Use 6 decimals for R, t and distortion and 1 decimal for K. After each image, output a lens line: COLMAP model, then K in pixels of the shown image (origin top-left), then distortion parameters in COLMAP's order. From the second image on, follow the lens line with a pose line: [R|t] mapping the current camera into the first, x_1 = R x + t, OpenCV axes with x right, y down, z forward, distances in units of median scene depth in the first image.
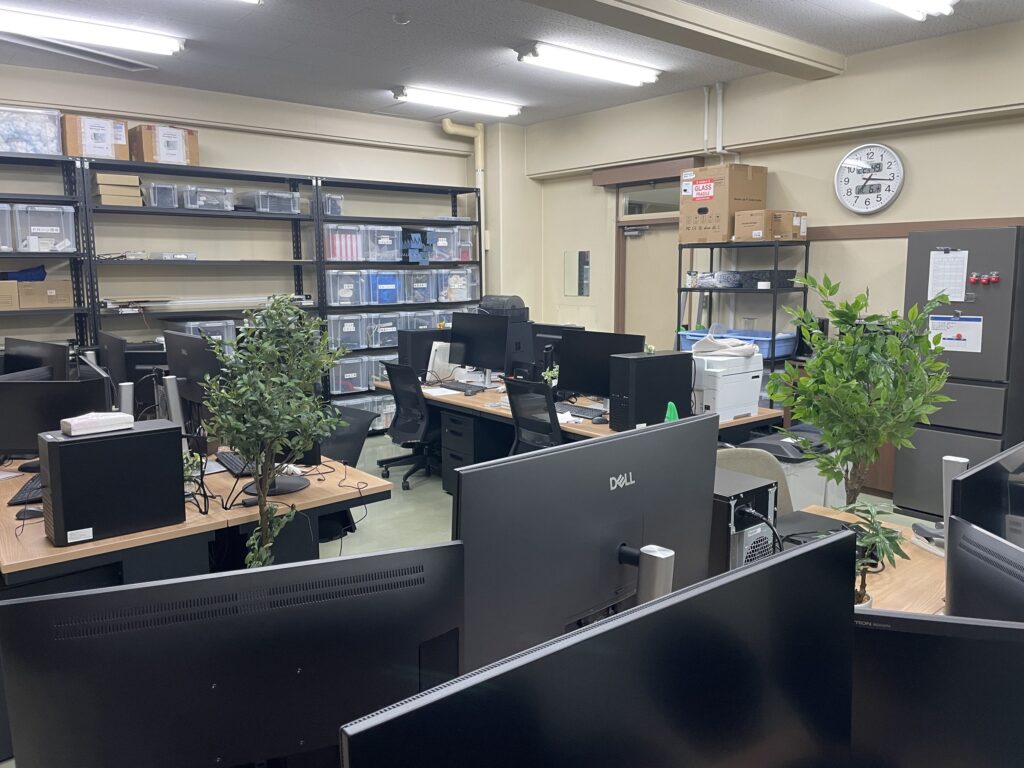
lens RADIAL K [[785.9, 0, 509.1], [0, 785.9, 382.1], [0, 0, 1]] dist [0.091811, -0.131046]
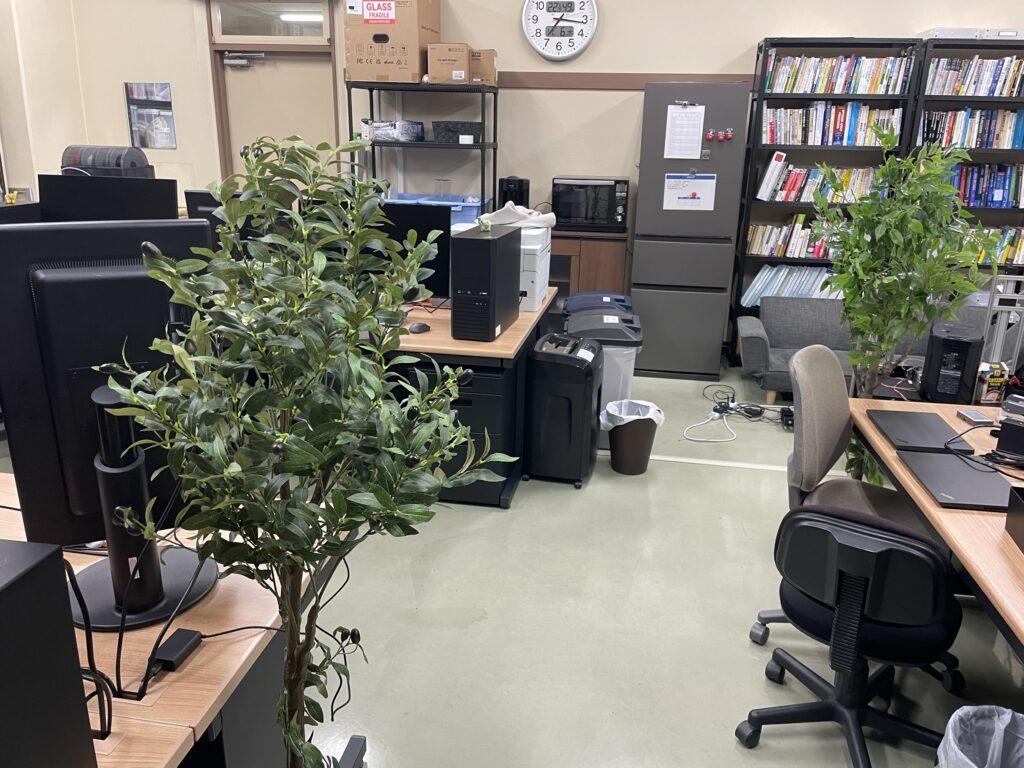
lens RADIAL K [[785.9, 0, 521.8], [0, 785.9, 373.3], [0, 0, 1]] dist [0.091811, -0.131046]
pose [[0.742317, -0.174969, 0.646801, -0.219330], [0.068387, 0.980047, 0.186630, -0.029315], [-0.666550, -0.094306, 0.739471, 0.295308]]
